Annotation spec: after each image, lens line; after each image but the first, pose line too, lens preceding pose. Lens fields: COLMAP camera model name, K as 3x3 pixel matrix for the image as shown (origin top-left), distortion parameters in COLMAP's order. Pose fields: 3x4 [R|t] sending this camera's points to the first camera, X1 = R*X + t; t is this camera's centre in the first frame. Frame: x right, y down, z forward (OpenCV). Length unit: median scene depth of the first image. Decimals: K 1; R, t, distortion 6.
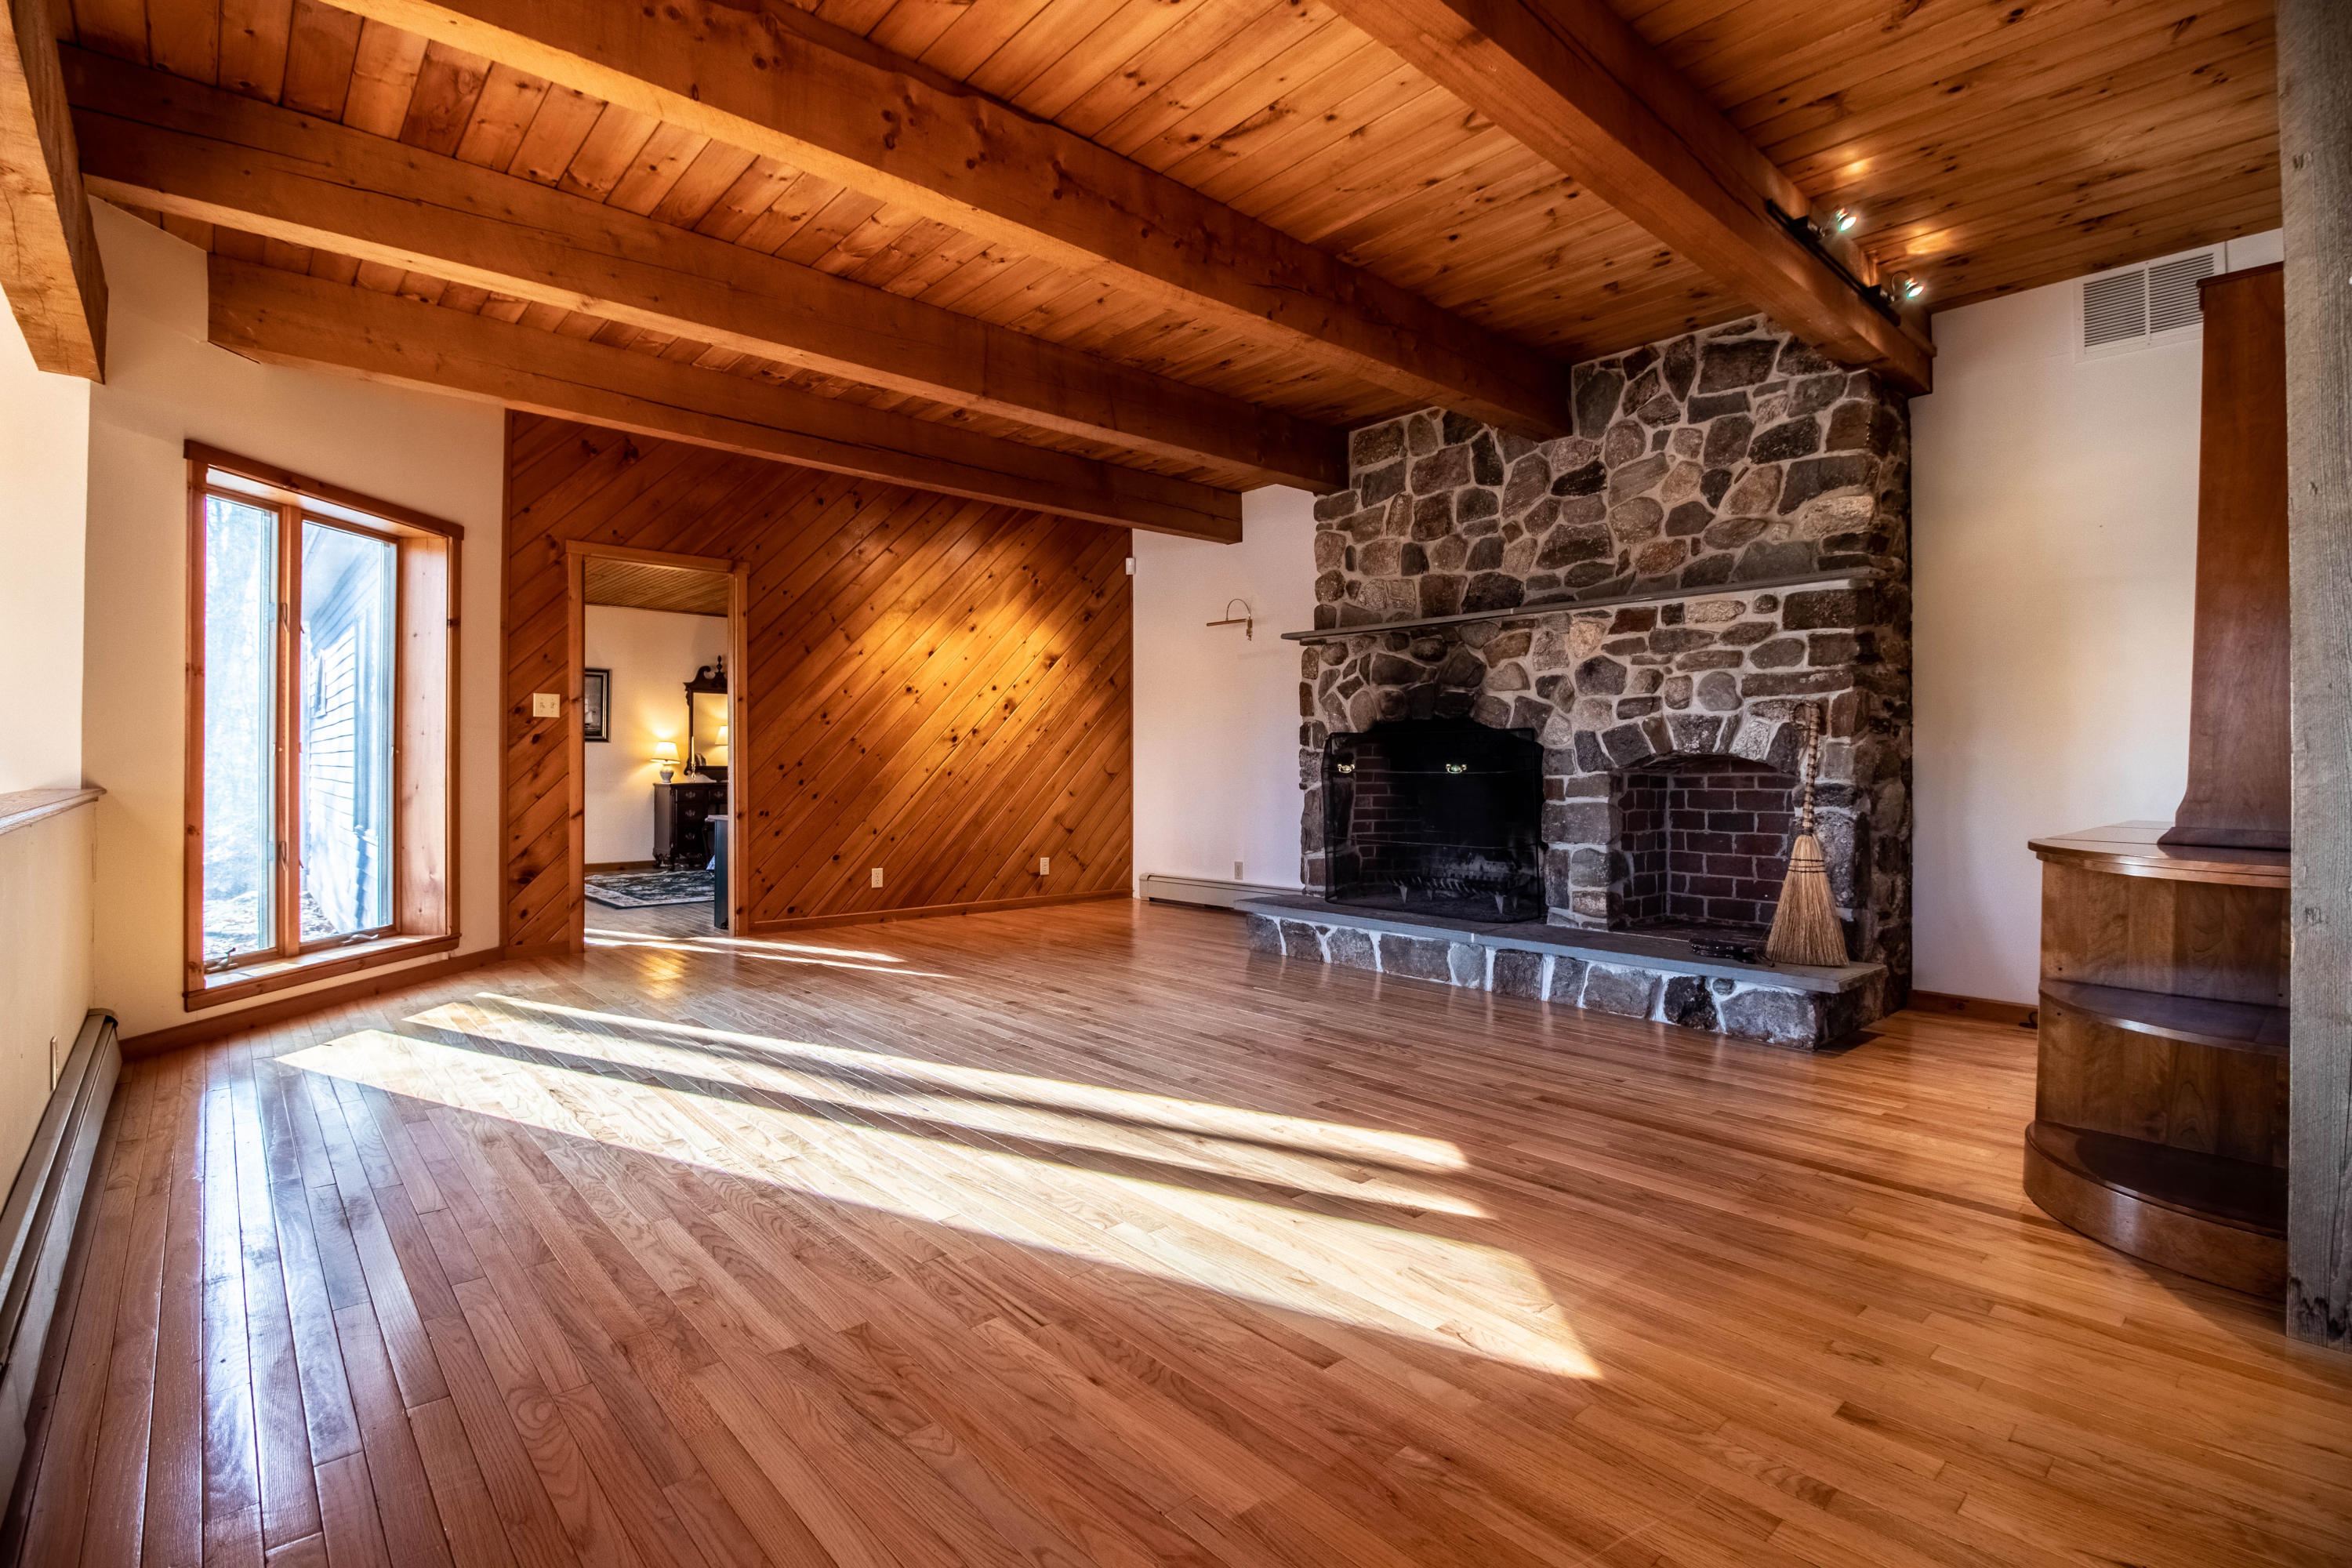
lens RADIAL K [[1090.0, 0, 1155.4], [0, 1090.0, 760.5], [0, 0, 1]] dist [0.001611, -0.012064]
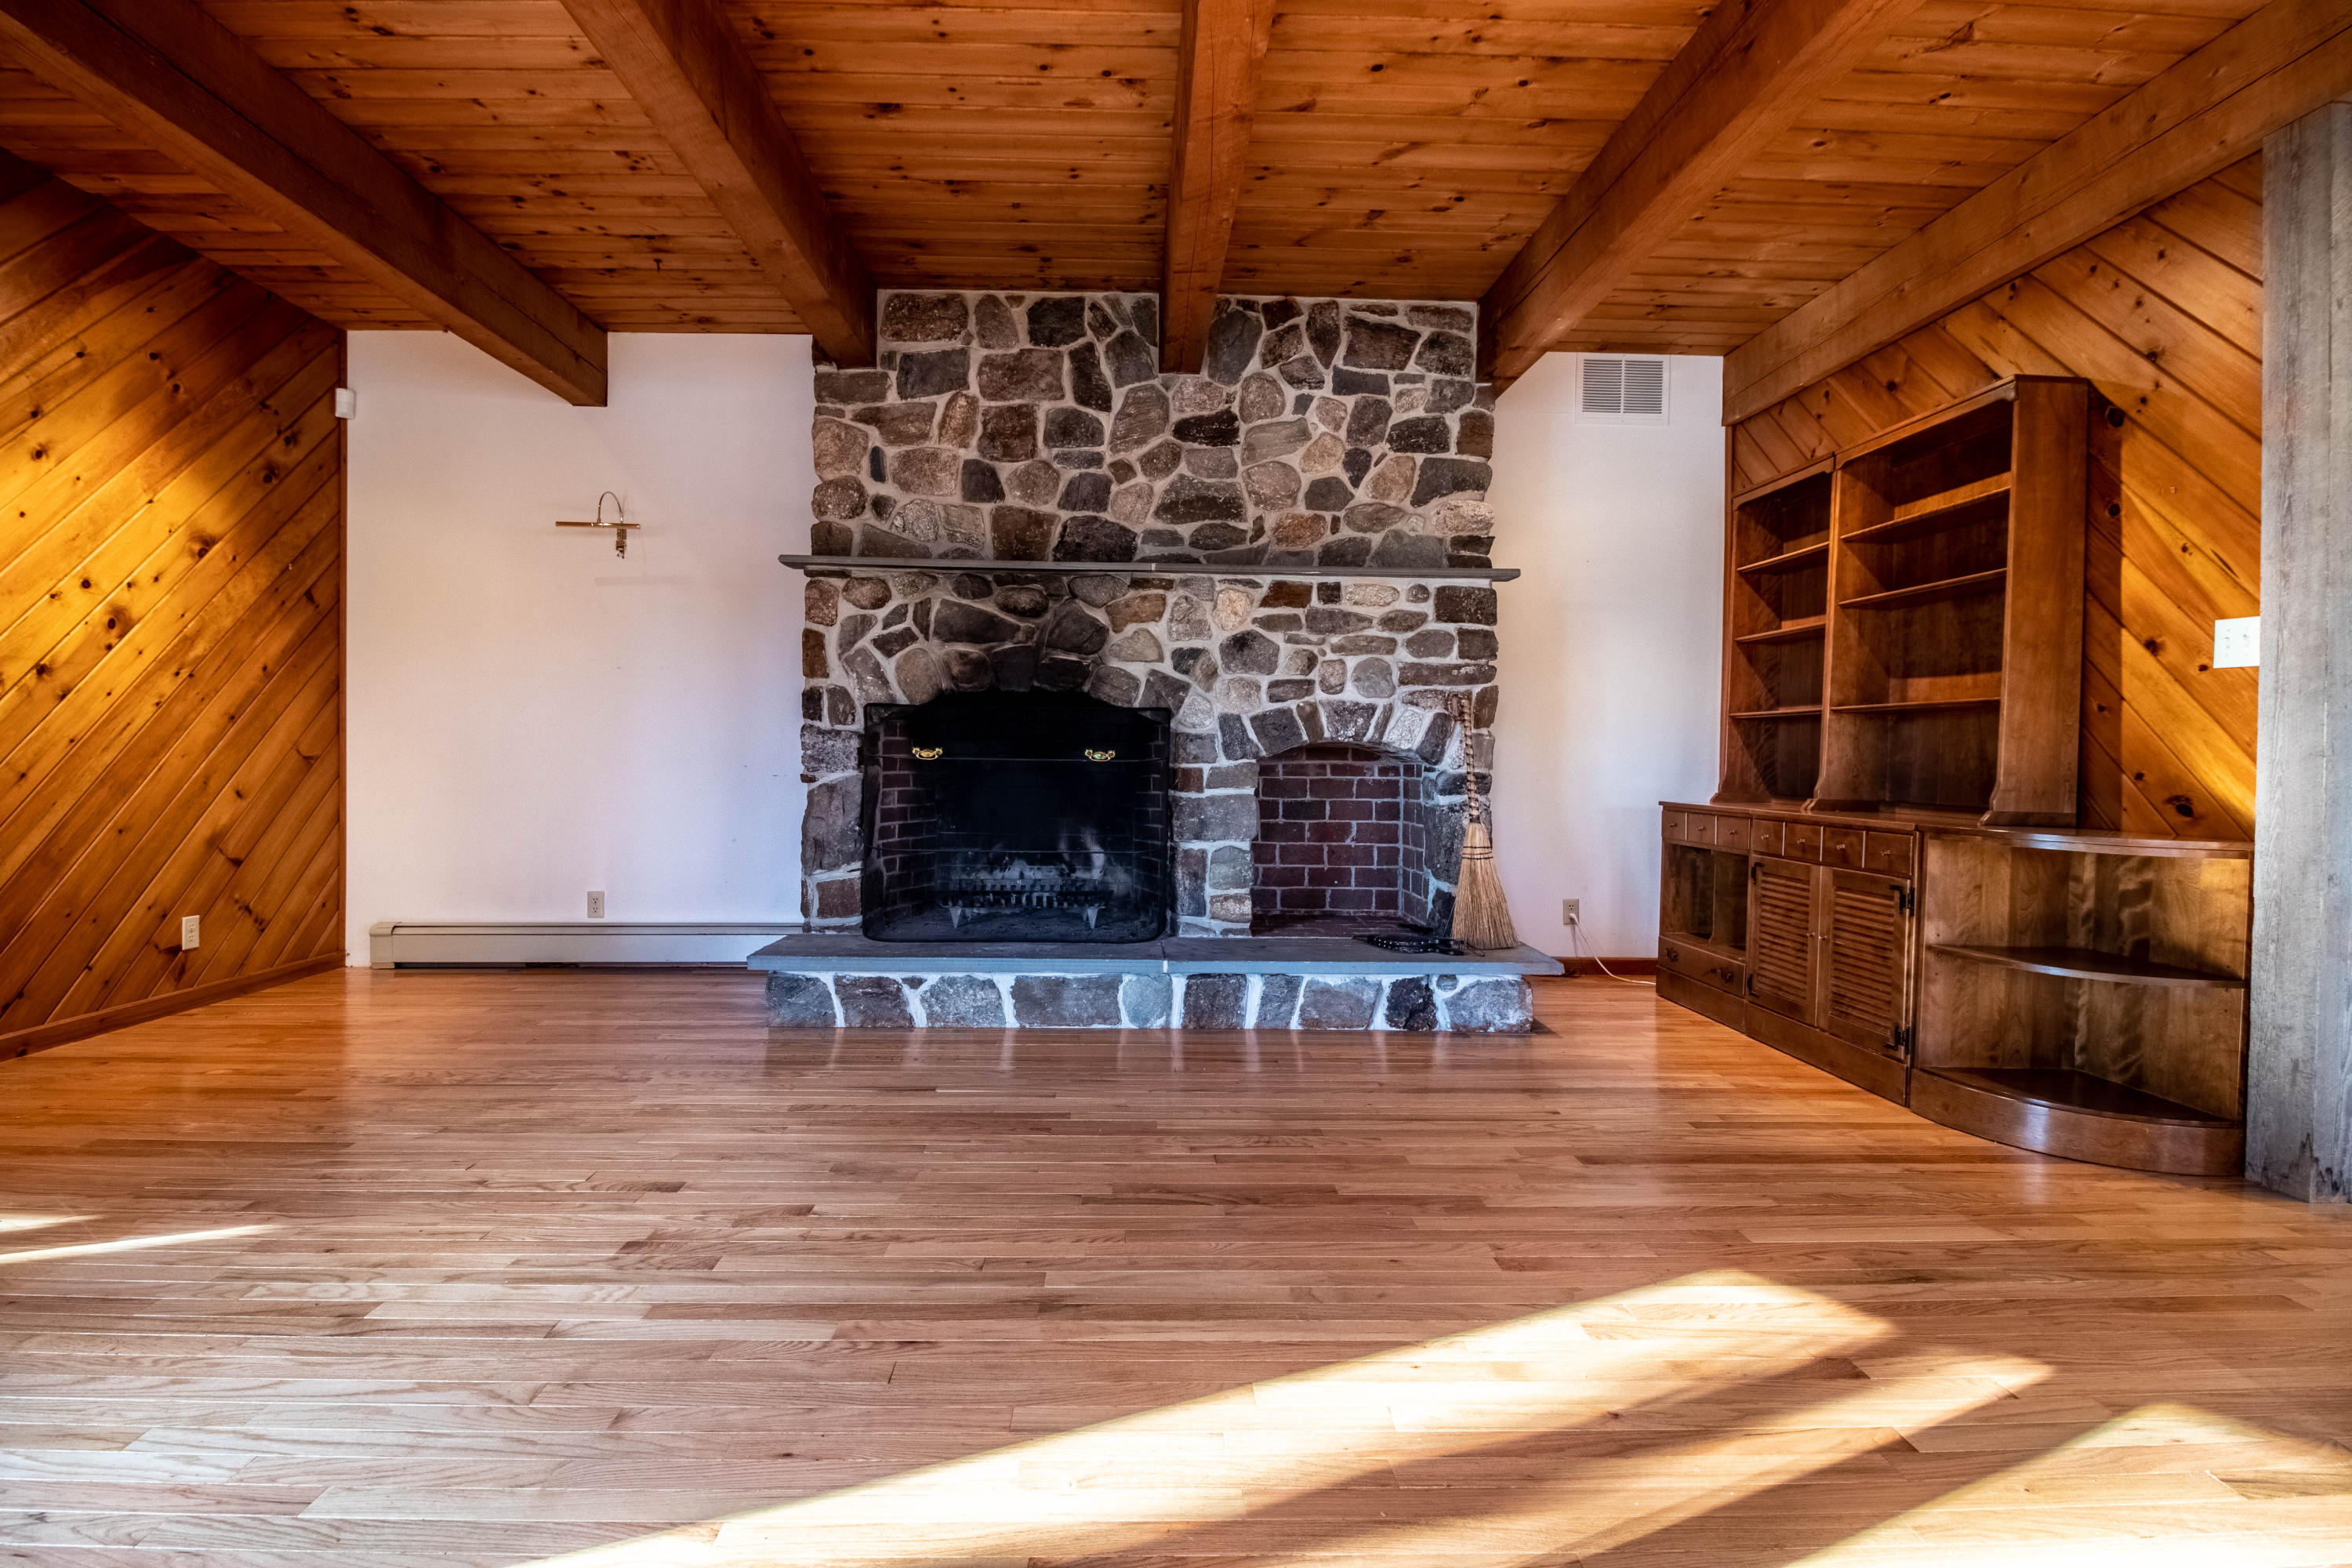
lens RADIAL K [[1090.0, 0, 1155.4], [0, 1090.0, 760.5], [0, 0, 1]] dist [0.001611, -0.012064]
pose [[0.638609, -0.001624, 0.769529, -0.303588], [-0.014152, 0.999804, 0.013854, -0.000465], [-0.769401, -0.019738, 0.638461, 0.450052]]
